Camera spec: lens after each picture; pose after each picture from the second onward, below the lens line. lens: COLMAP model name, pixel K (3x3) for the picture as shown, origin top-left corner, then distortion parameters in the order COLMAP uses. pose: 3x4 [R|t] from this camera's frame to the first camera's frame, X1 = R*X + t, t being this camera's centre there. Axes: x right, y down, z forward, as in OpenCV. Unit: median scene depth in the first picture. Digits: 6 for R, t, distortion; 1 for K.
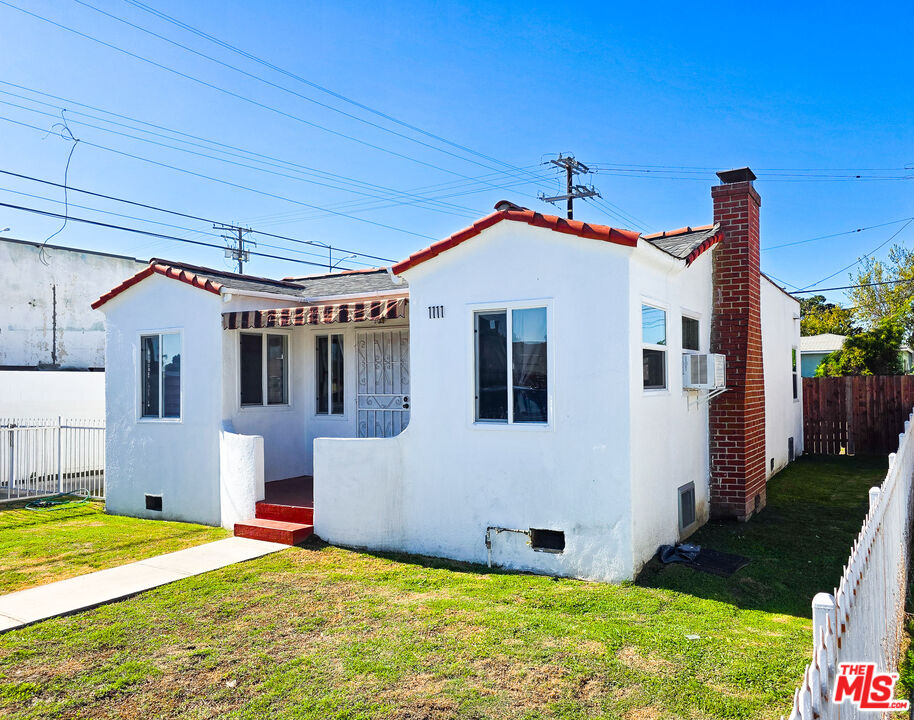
lens RADIAL K [[722.8, 0, 496.2], [0, 722.8, 363.7], [0, 0, 1]] dist [0.001838, -0.004916]
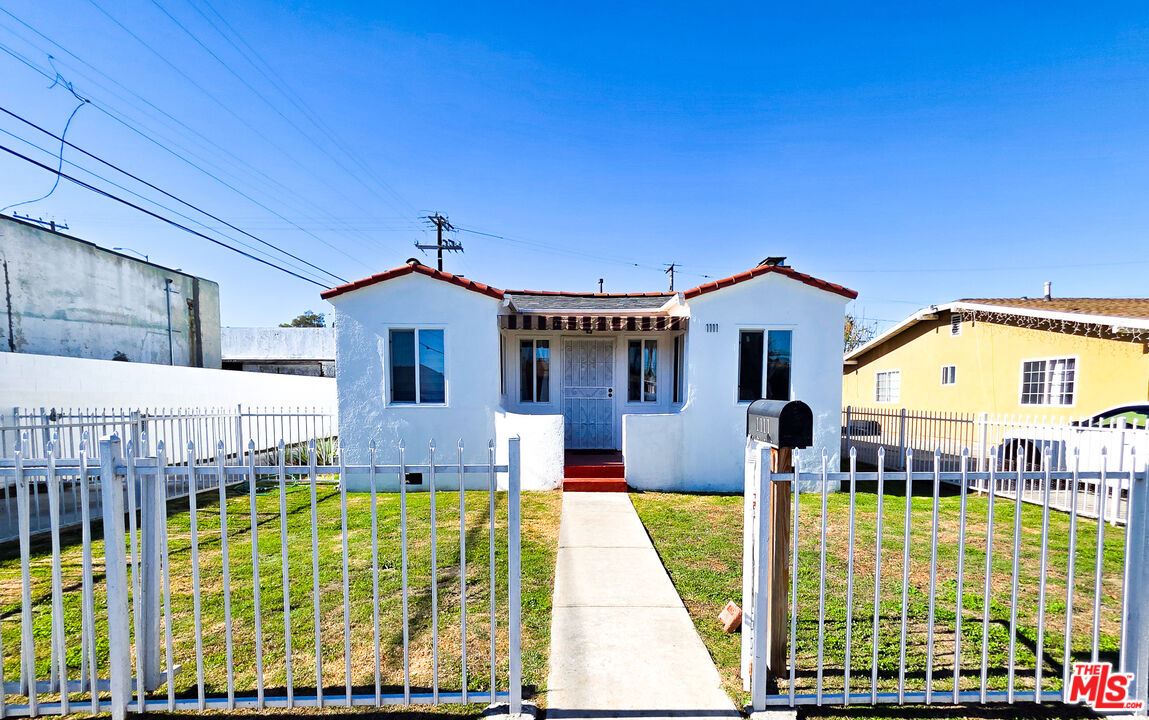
lens RADIAL K [[520.9, 0, 582.3], [0, 520.9, 429.3], [0, 0, 1]] dist [0.007743, 0.000146]
pose [[0.853061, -0.020971, 0.521390, -0.672959], [-0.025726, 0.996287, 0.082162, 0.041685], [-0.521177, -0.083503, 0.849354, 0.166854]]
